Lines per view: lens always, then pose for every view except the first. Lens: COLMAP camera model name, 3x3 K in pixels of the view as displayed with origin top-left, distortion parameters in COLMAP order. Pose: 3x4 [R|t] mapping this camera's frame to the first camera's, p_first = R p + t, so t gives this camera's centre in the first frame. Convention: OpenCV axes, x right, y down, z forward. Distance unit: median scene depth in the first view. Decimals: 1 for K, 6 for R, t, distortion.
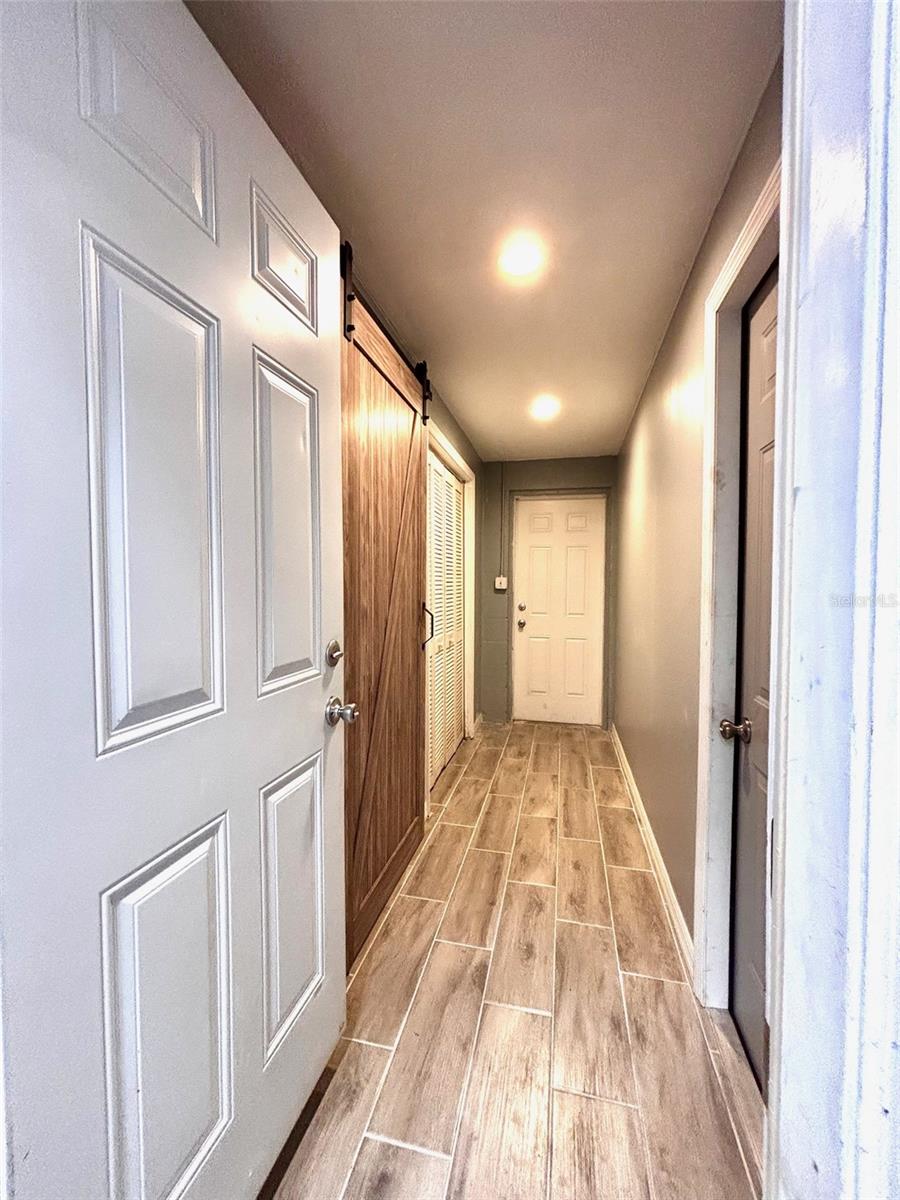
lens RADIAL K [[483.9, 0, 447.3], [0, 483.9, 596.7], [0, 0, 1]] dist [0.005203, -0.003937]
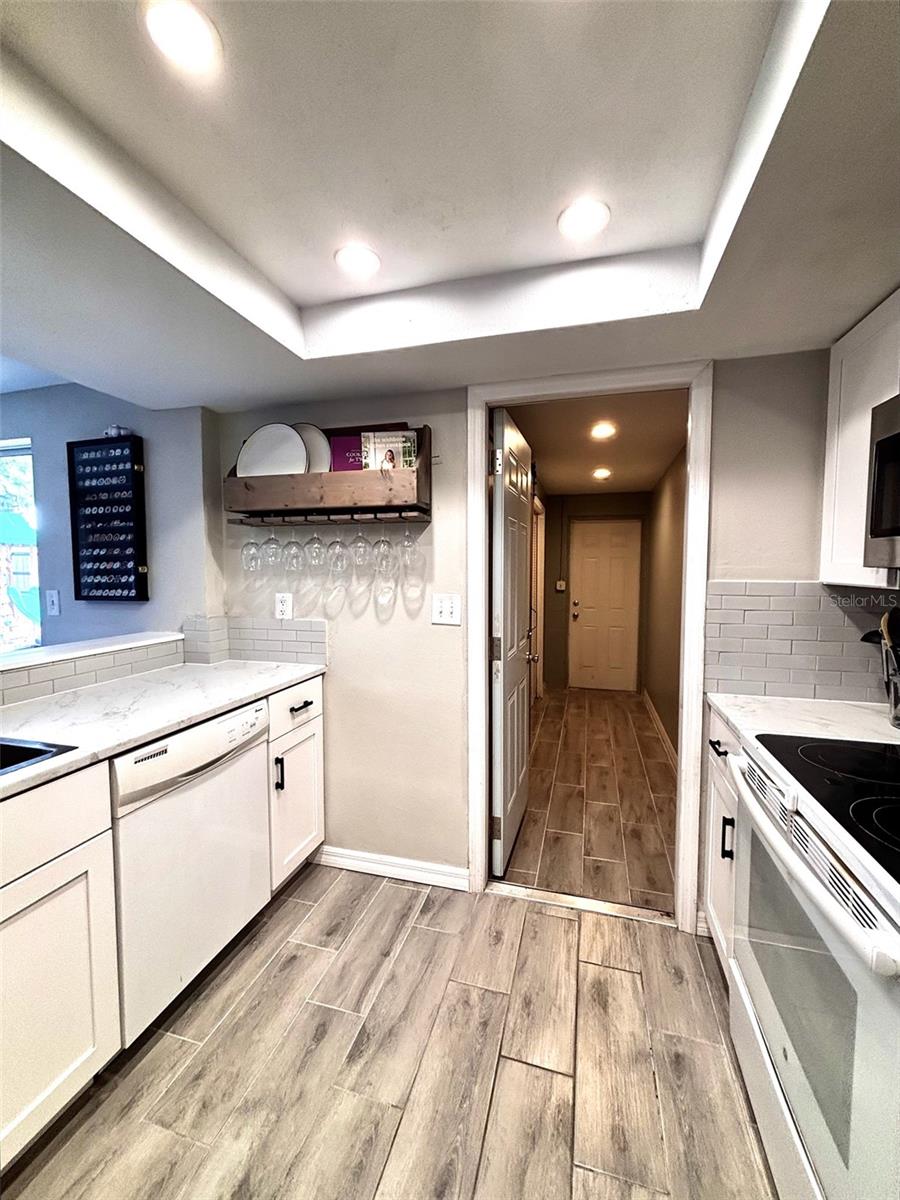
lens RADIAL K [[483.9, 0, 447.3], [0, 483.9, 596.7], [0, 0, 1]] dist [0.005203, -0.003937]
pose [[0.998803, 0.004658, -0.048684, -0.179543], [-0.003373, 0.999645, 0.026429, -0.041498], [0.048790, -0.026234, 0.998464, -0.466355]]
